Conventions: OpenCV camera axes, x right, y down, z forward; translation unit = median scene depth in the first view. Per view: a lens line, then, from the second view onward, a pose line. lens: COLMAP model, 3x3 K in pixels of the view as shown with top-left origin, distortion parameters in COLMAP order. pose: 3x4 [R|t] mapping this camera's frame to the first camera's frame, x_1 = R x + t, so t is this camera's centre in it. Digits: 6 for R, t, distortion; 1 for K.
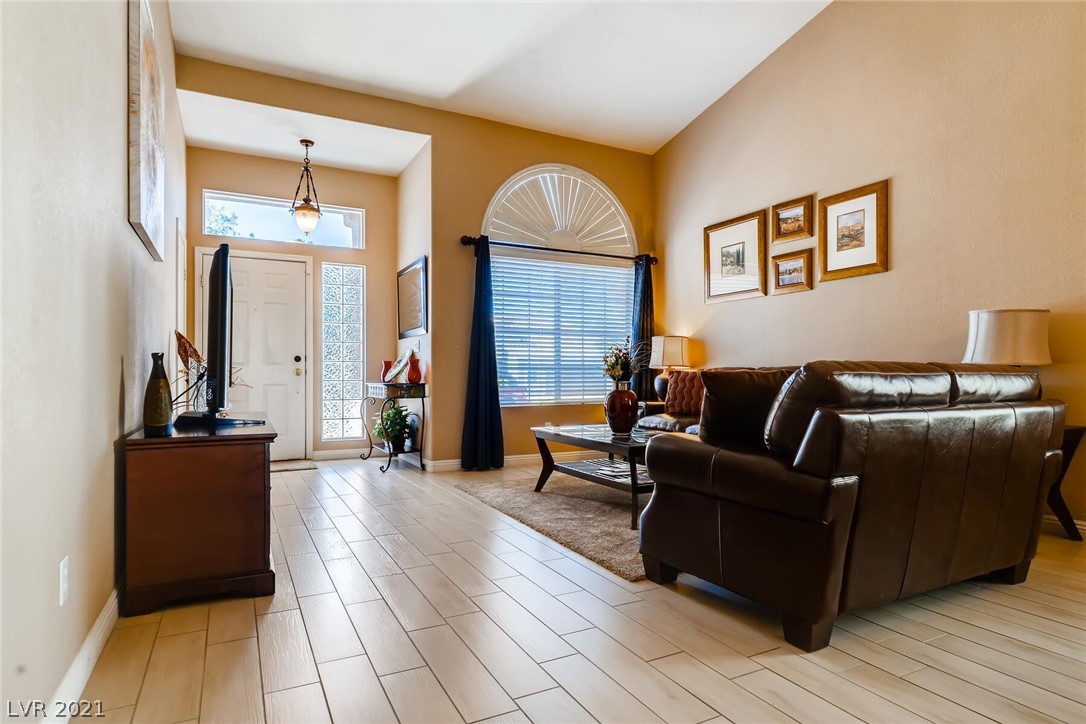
lens RADIAL K [[579.6, 0, 541.4], [0, 579.6, 365.5], [0, 0, 1]] dist [-0.001704, 0.003820]
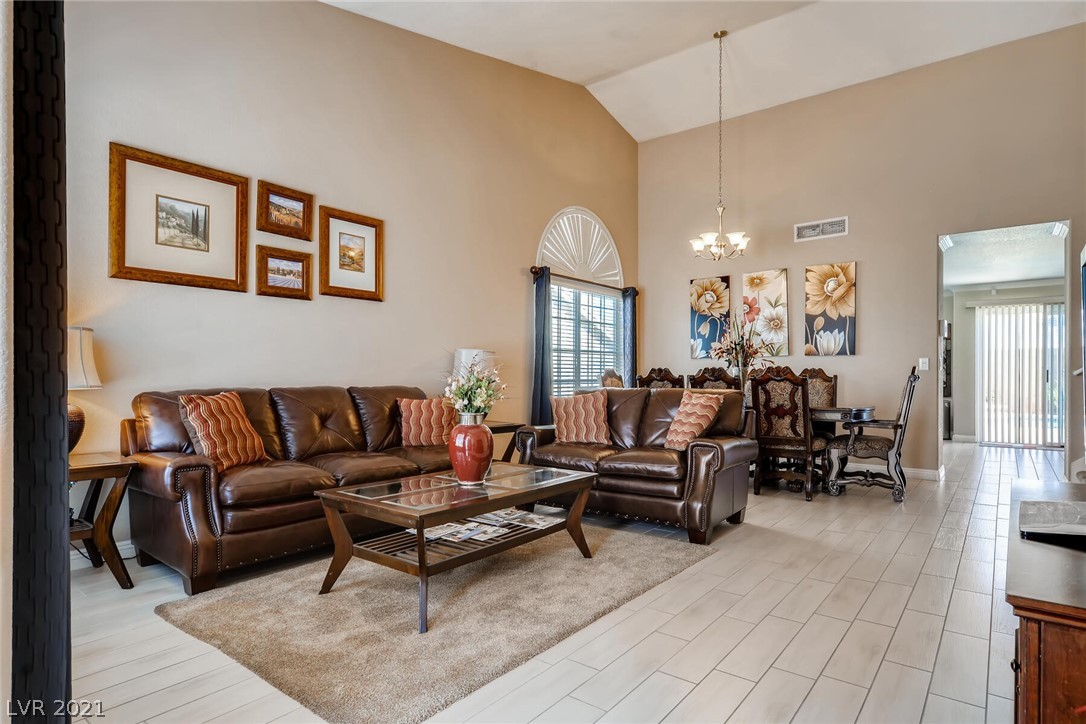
lens RADIAL K [[579.6, 0, 543.1], [0, 579.6, 368.5], [0, 0, 1]] dist [-0.001704, 0.003820]
pose [[-0.408679, 0.011026, 0.912612, -0.493446], [-0.010531, 0.999803, -0.016796, -0.014275], [-0.912618, -0.016475, -0.408482, 1.024285]]
